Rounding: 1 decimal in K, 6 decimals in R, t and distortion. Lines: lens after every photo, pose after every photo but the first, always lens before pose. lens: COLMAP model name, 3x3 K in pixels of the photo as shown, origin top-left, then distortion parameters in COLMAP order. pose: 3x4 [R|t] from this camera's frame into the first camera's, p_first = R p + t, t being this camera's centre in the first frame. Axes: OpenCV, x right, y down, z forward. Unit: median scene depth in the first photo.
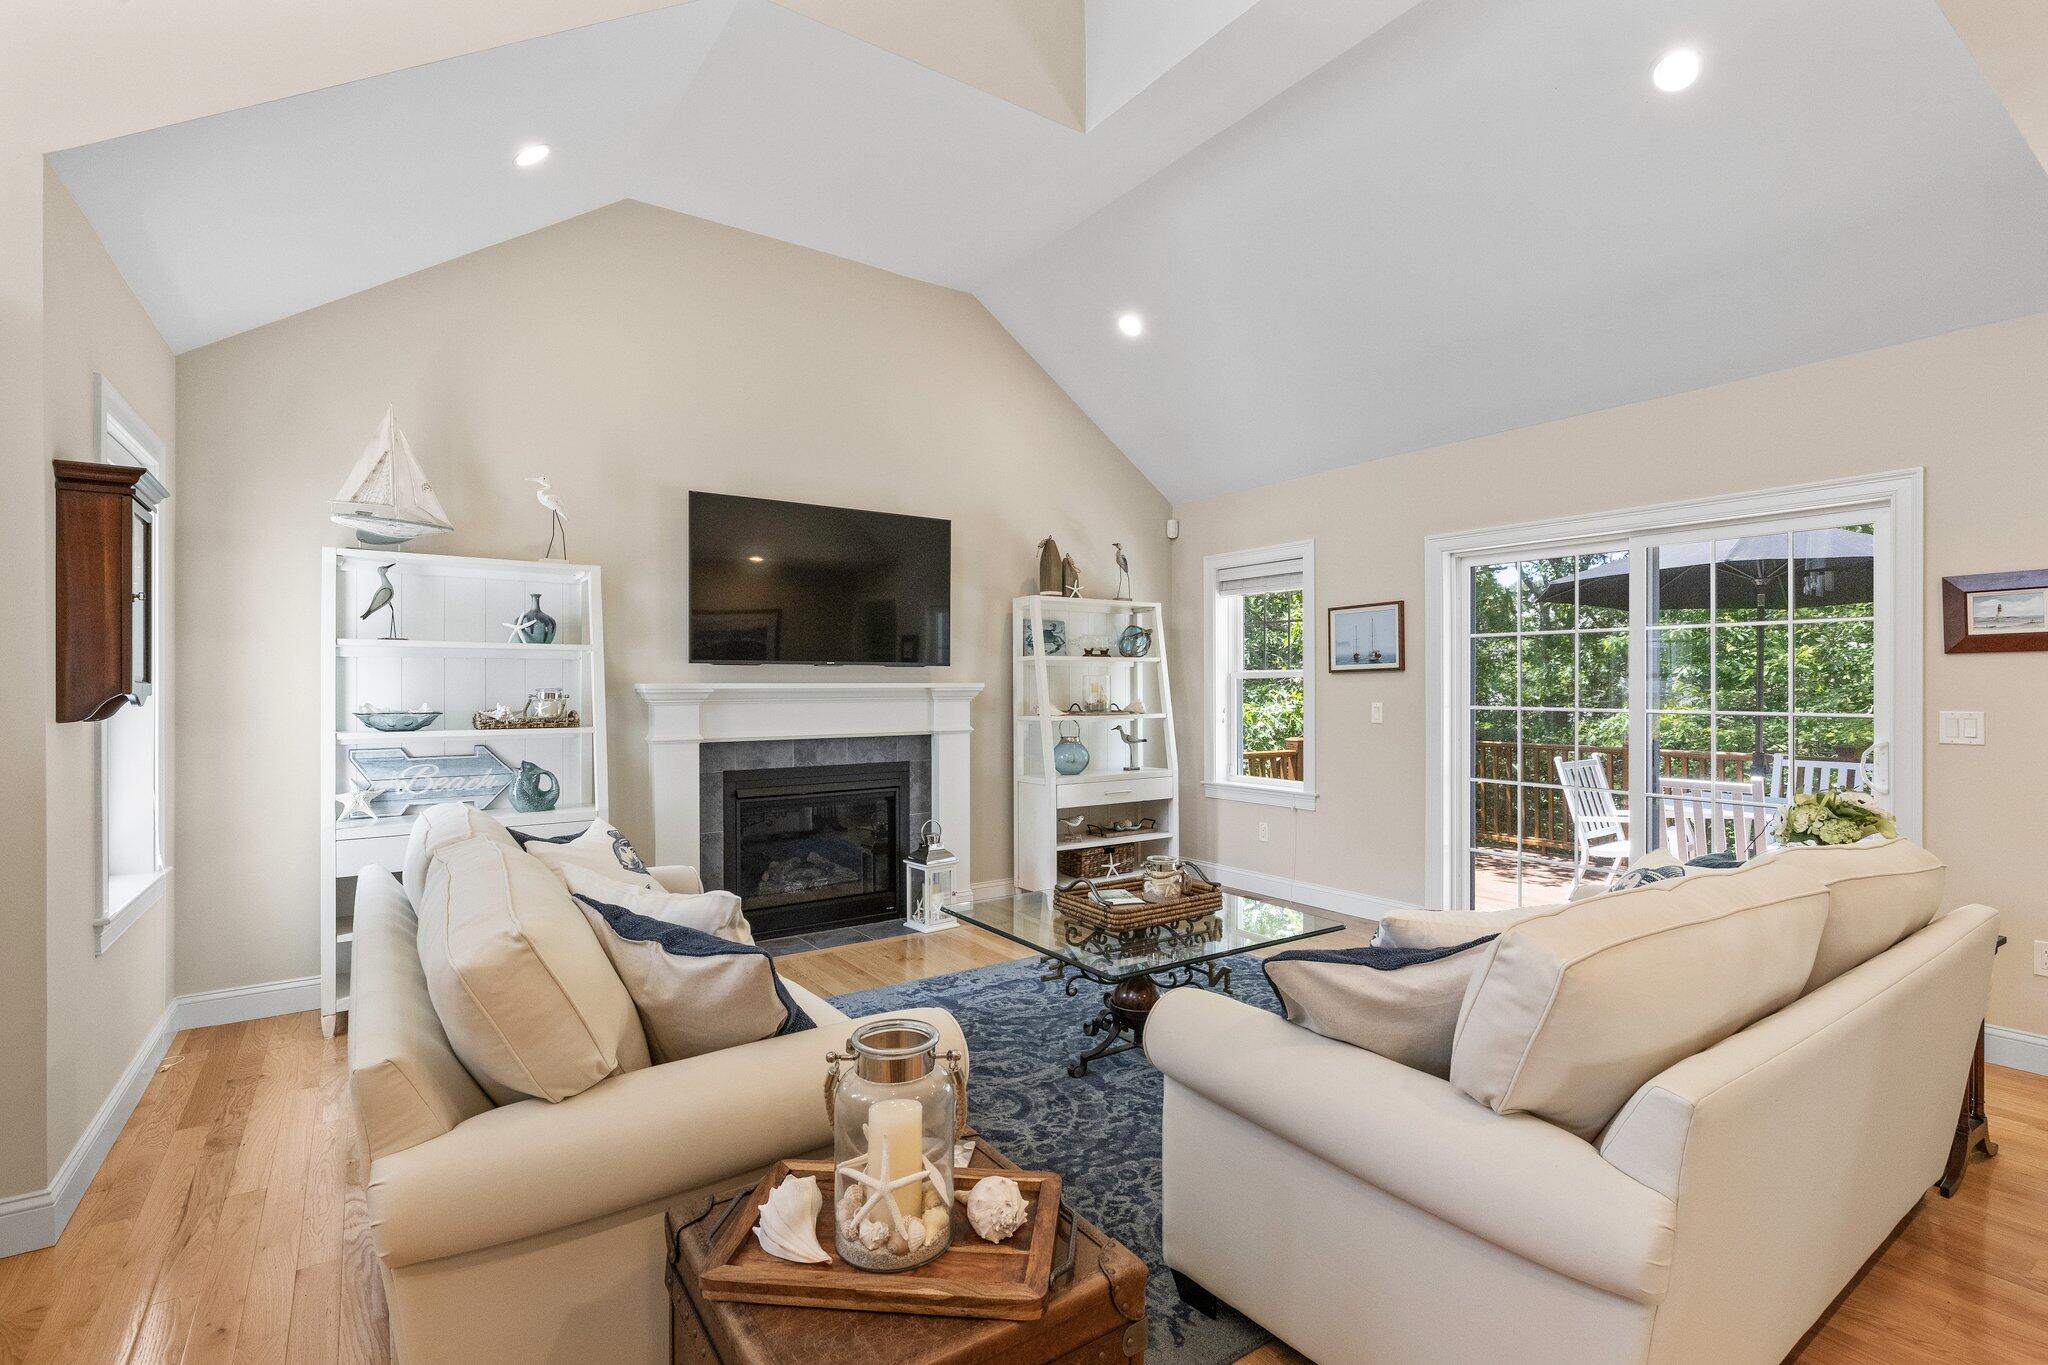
lens RADIAL K [[946.8, 0, 1039.7], [0, 946.8, 682.8], [0, 0, 1]] dist [-0.001474, -0.000265]
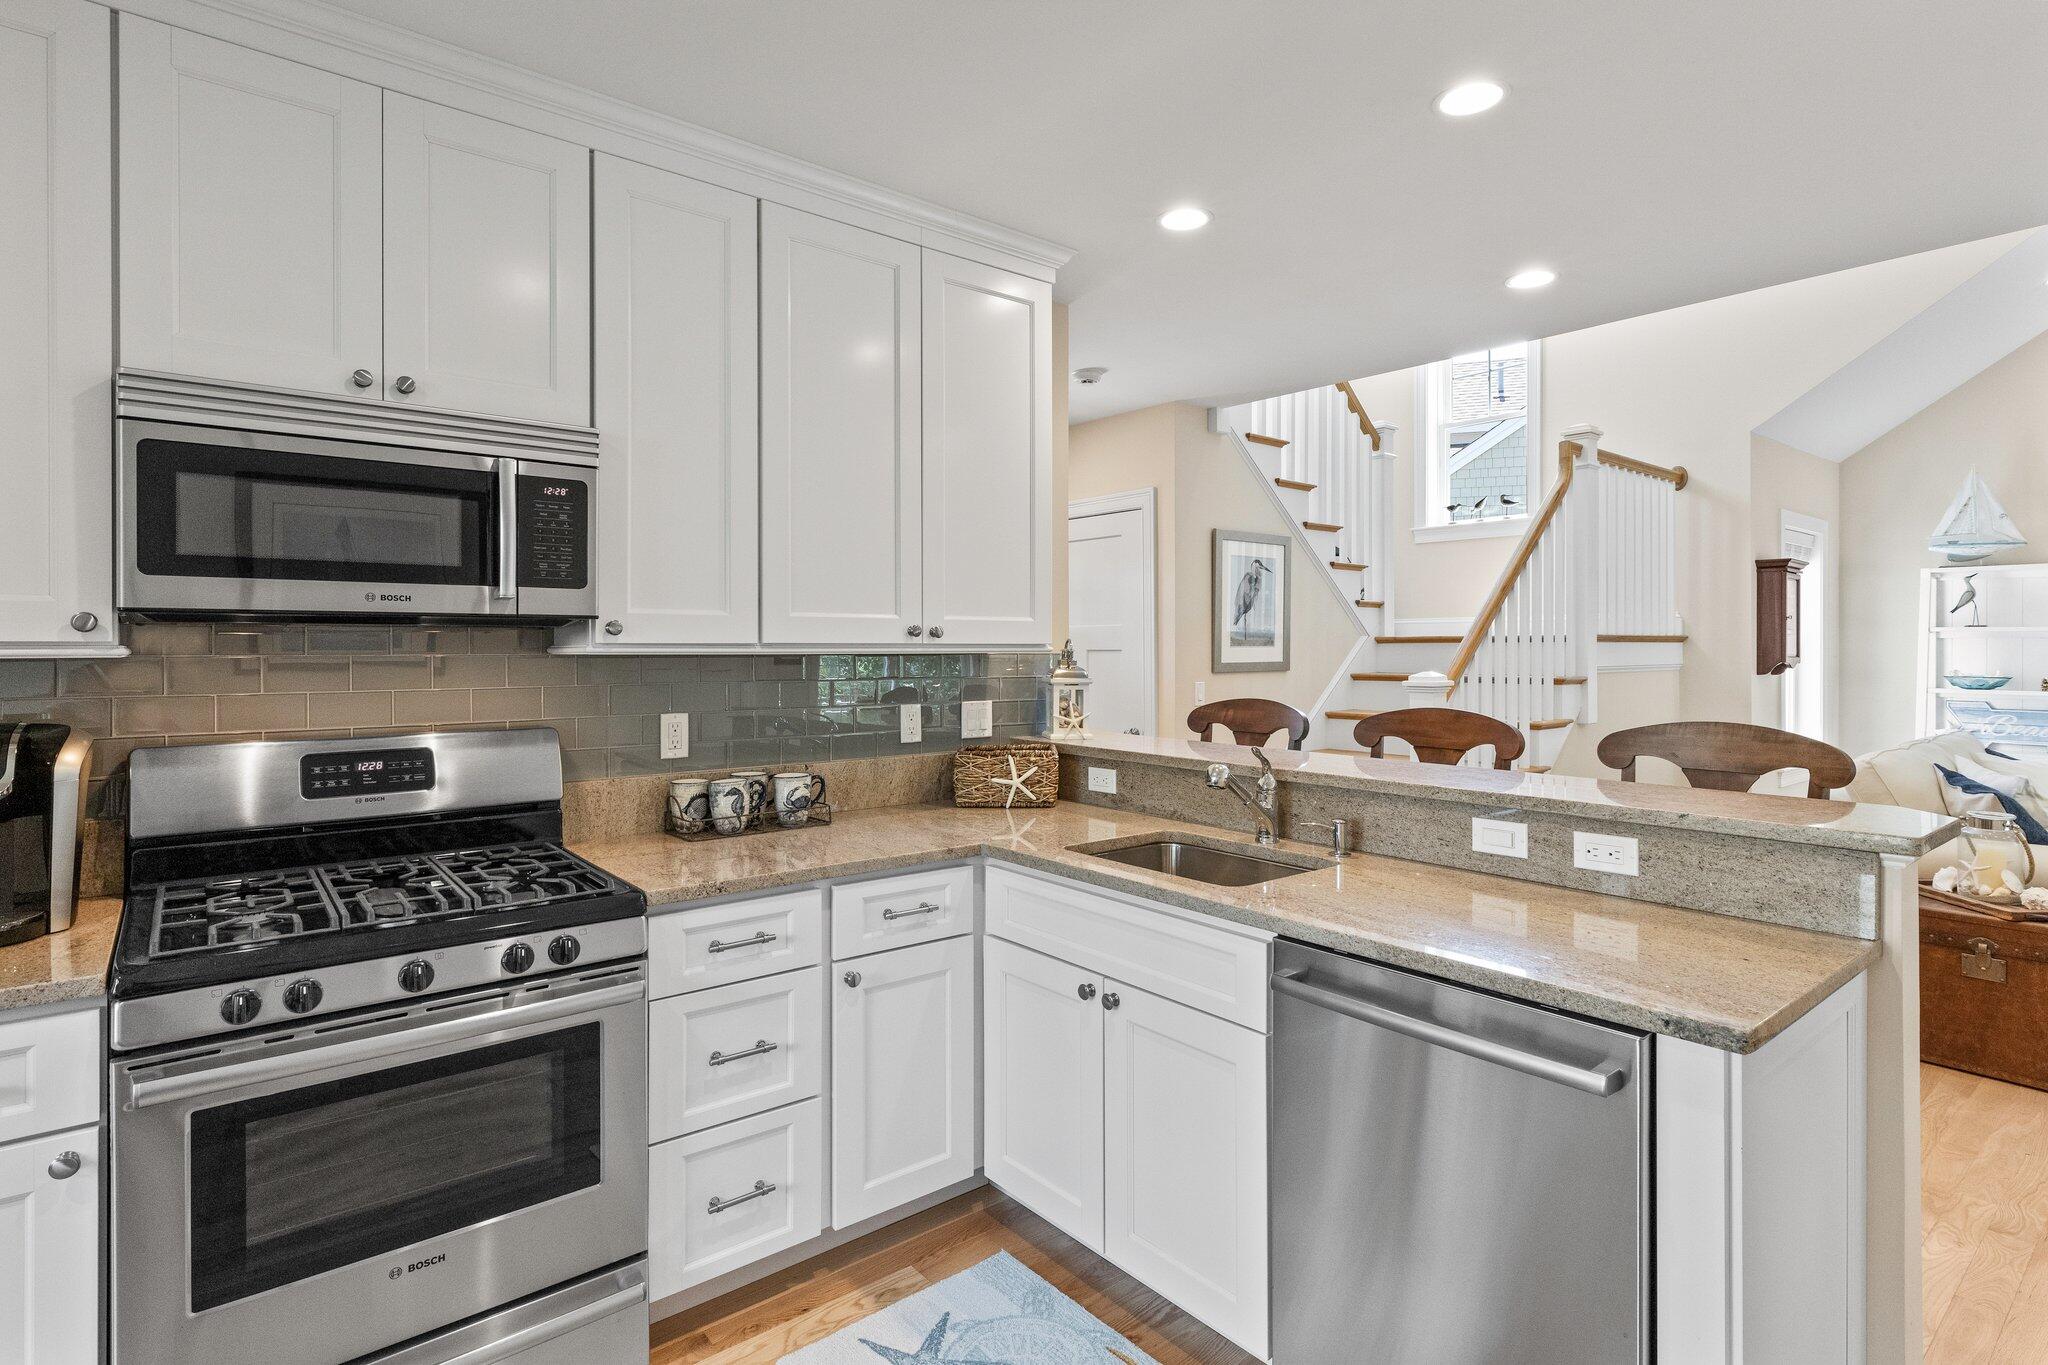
lens RADIAL K [[1036.9, 0, 1027.9], [0, 1036.9, 649.2], [0, 0, 1]] dist [-0.000516, -0.000012]
pose [[0.070287, 0.004321, -0.997517, 0.761048], [0.001238, 0.999989, 0.004419, -0.018371], [0.997526, -0.001545, 0.070281, -0.532736]]
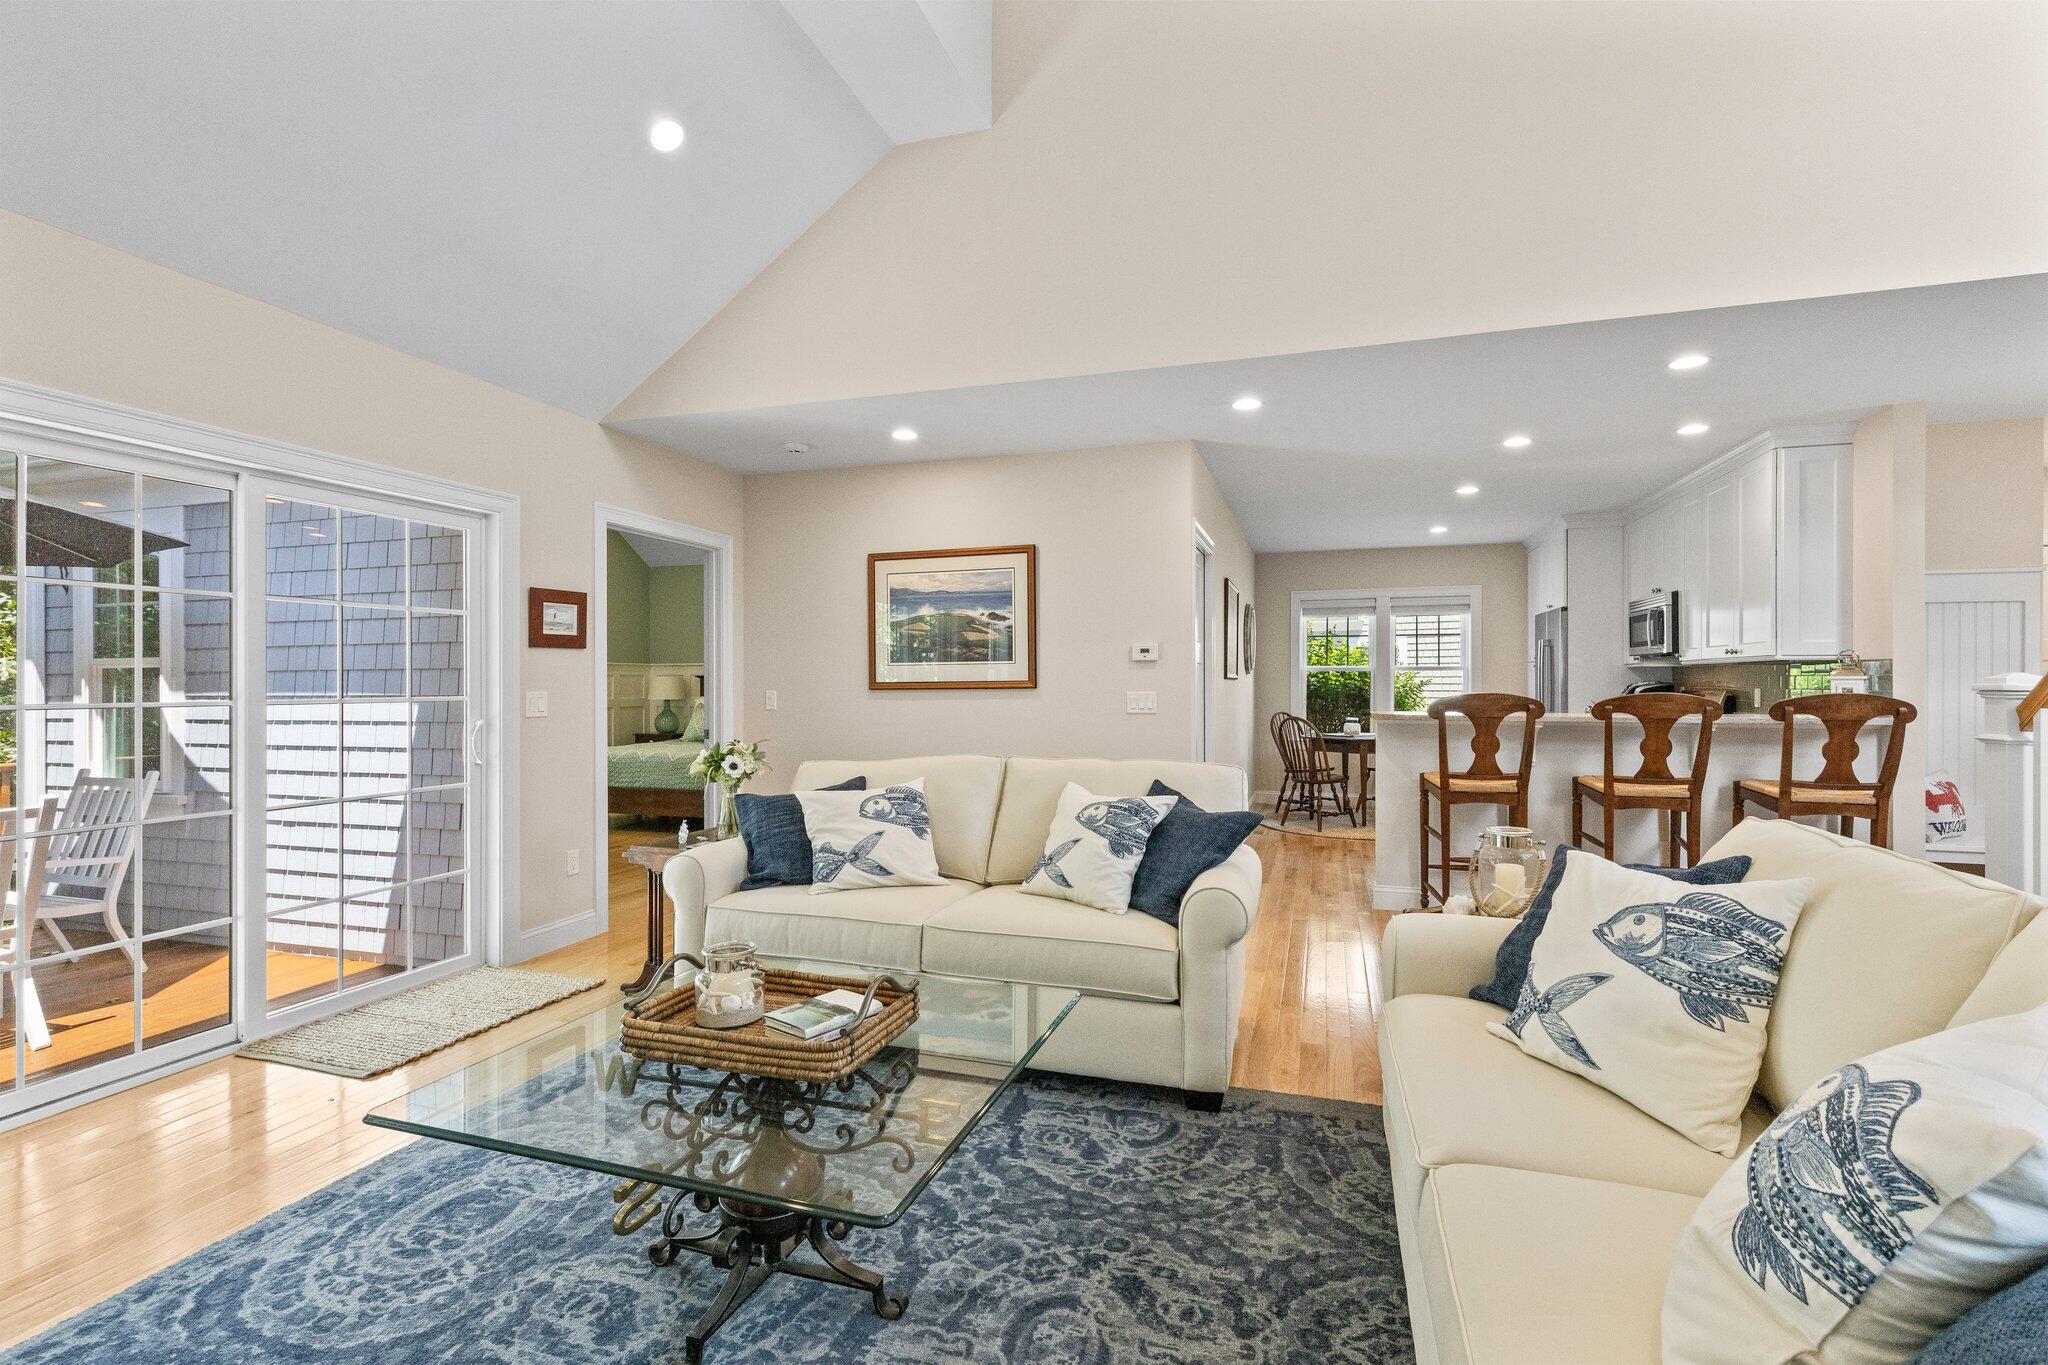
lens RADIAL K [[917.4, 0, 1039.5], [0, 917.4, 671.1], [0, 0, 1]] dist [0.002953, 0.000673]
pose [[-0.601522, 0.011199, 0.798777, -0.379063], [0.000992, 0.999911, -0.013273, 0.016029], [-0.798855, -0.007192, -0.601480, 1.005680]]
